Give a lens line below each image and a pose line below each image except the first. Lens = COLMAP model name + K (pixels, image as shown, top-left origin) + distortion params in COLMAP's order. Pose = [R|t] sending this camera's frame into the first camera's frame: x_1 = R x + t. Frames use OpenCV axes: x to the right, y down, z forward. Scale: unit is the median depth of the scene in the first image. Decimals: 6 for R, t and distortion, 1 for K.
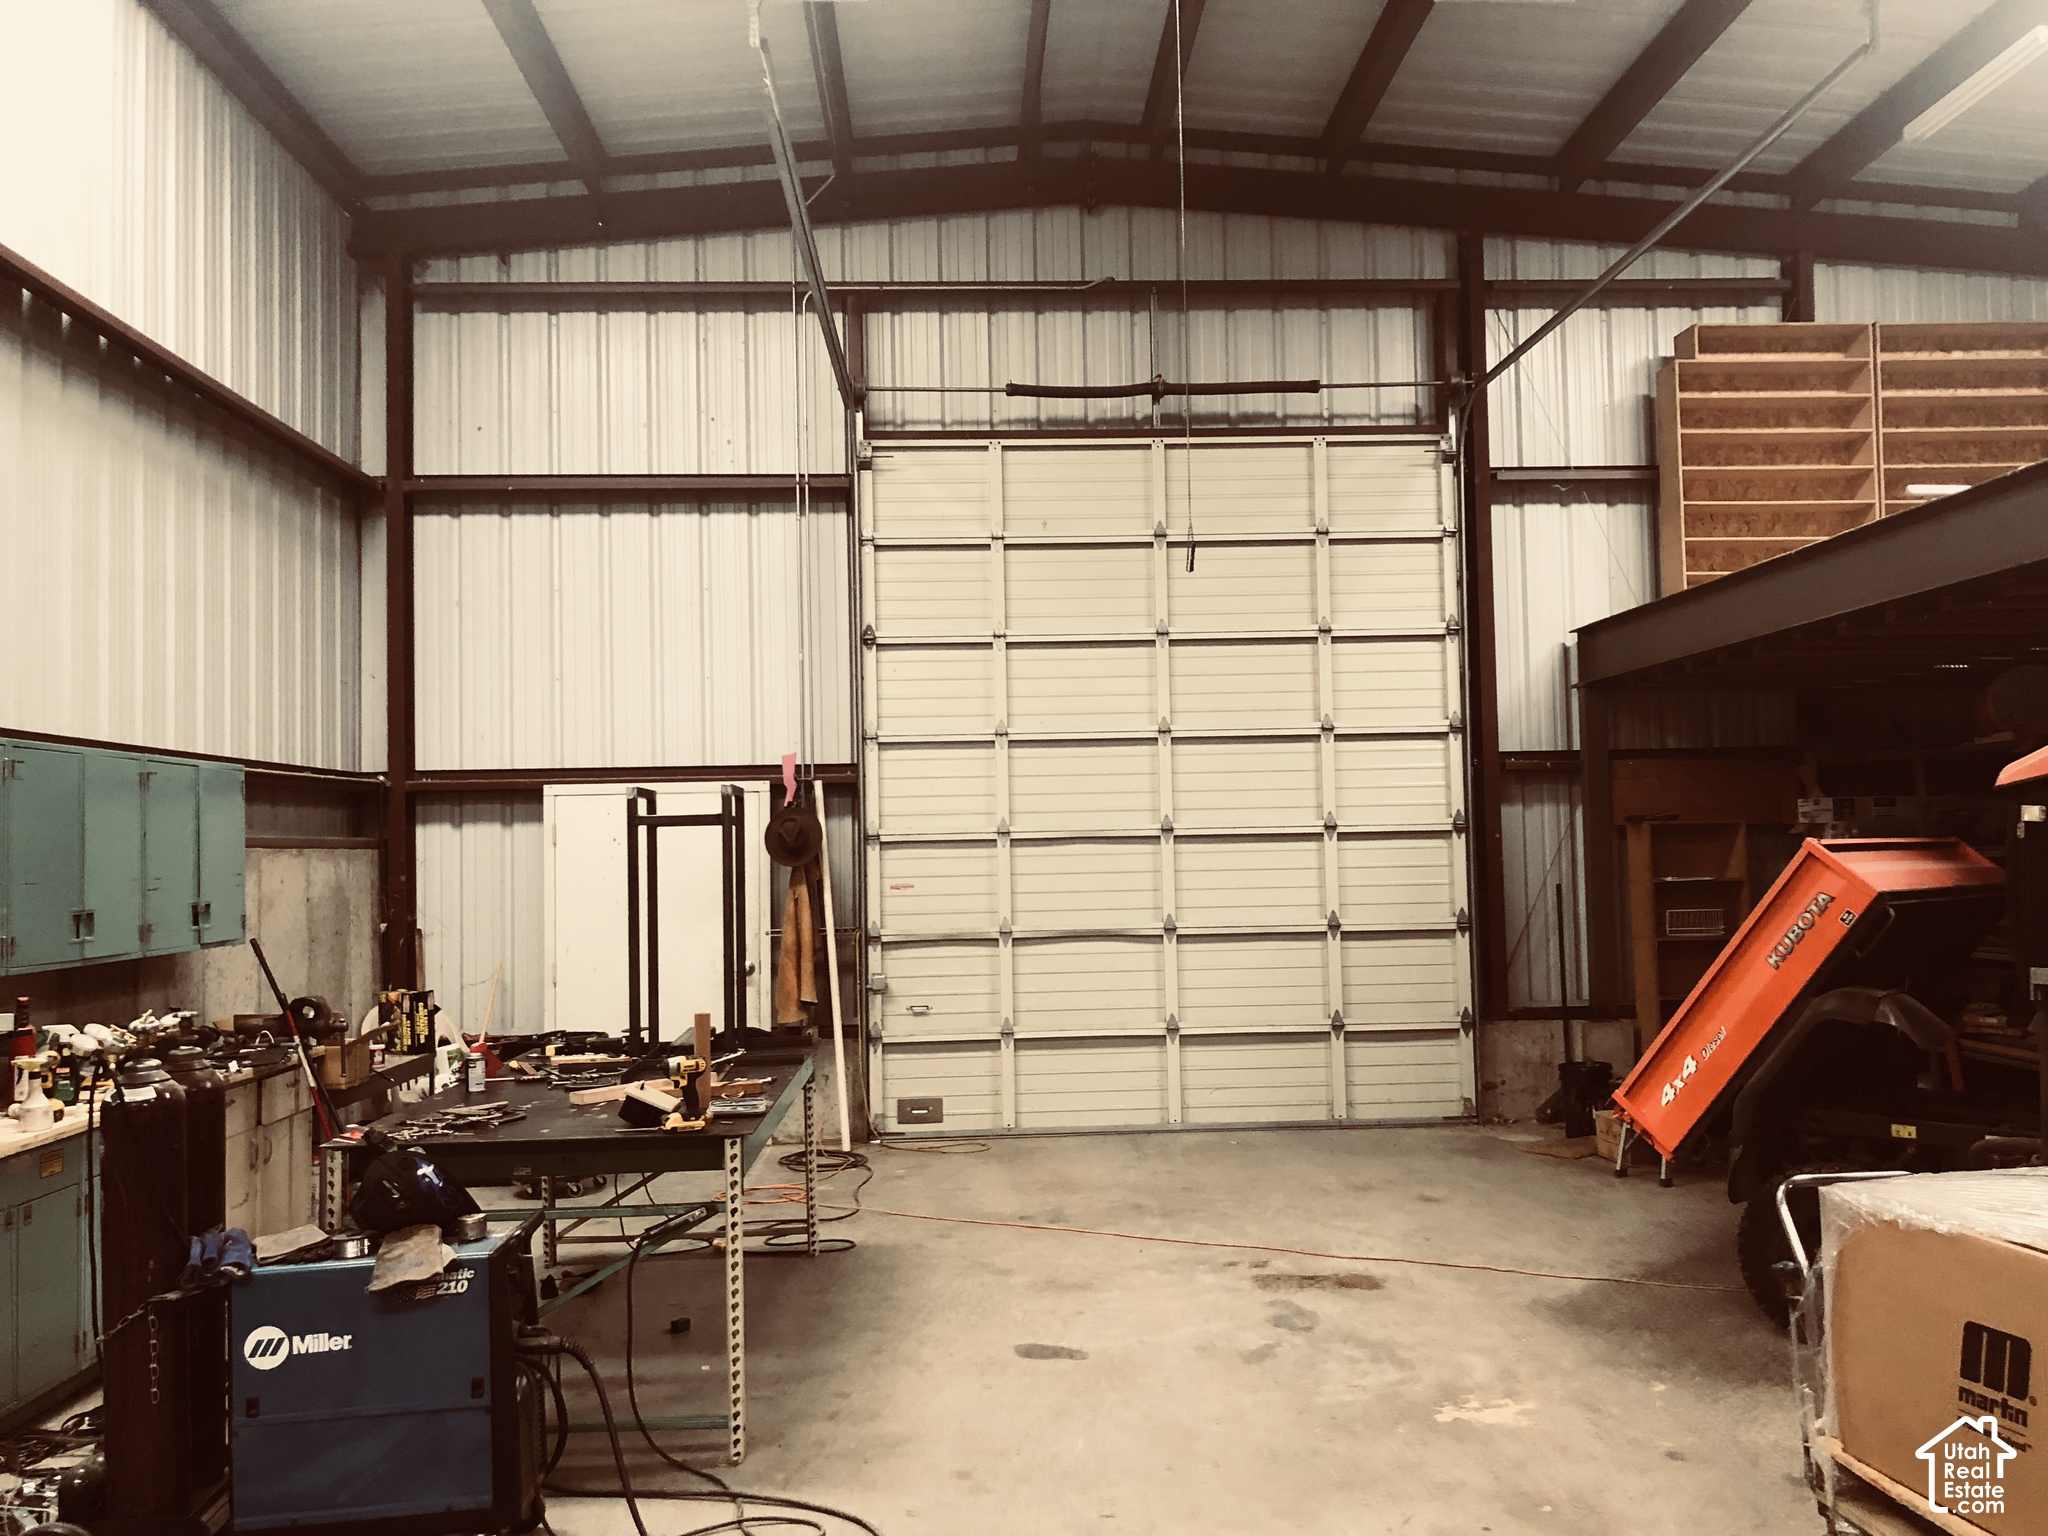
lens RADIAL K [[1664.8, 0, 1053.3], [0, 1664.8, 768.2], [0, 0, 1]] dist [0.117974, -0.181620]
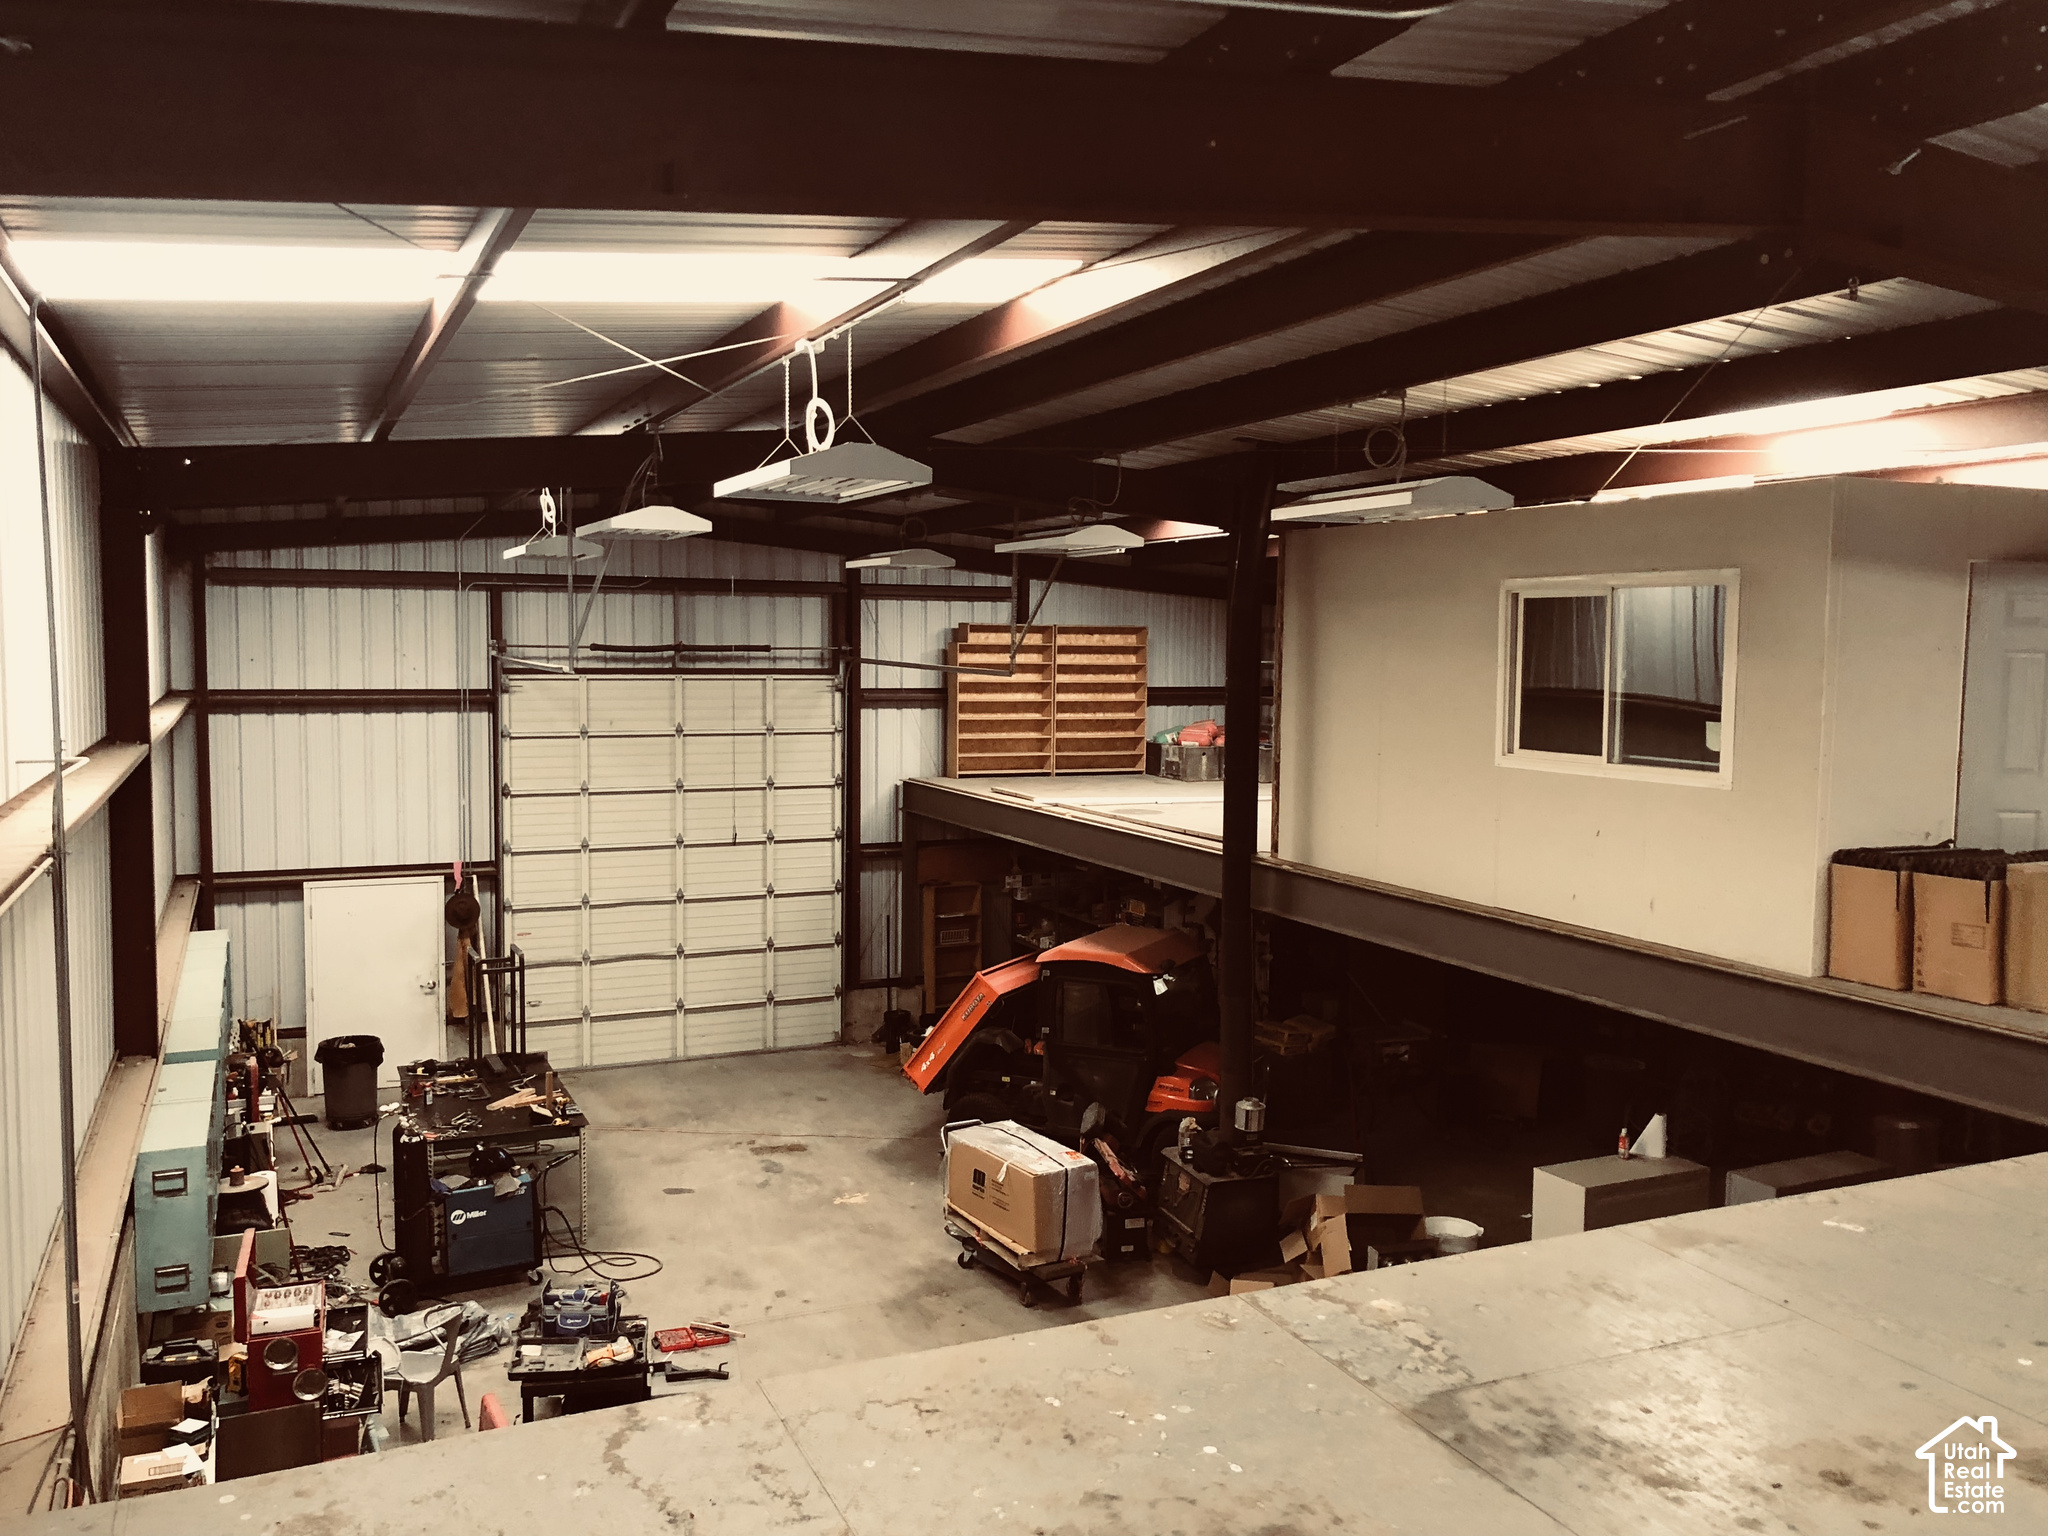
lens RADIAL K [[1680.3, 0, 1024.0], [0, 1680.3, 768.0], [0, 0, 1]] dist [0.034569, -0.000159]
pose [[0.933086, 0.003298, 0.359638, -0.234496], [-0.047054, 0.992482, 0.112980, -0.318135], [-0.356562, -0.122343, 0.926227, -0.775378]]
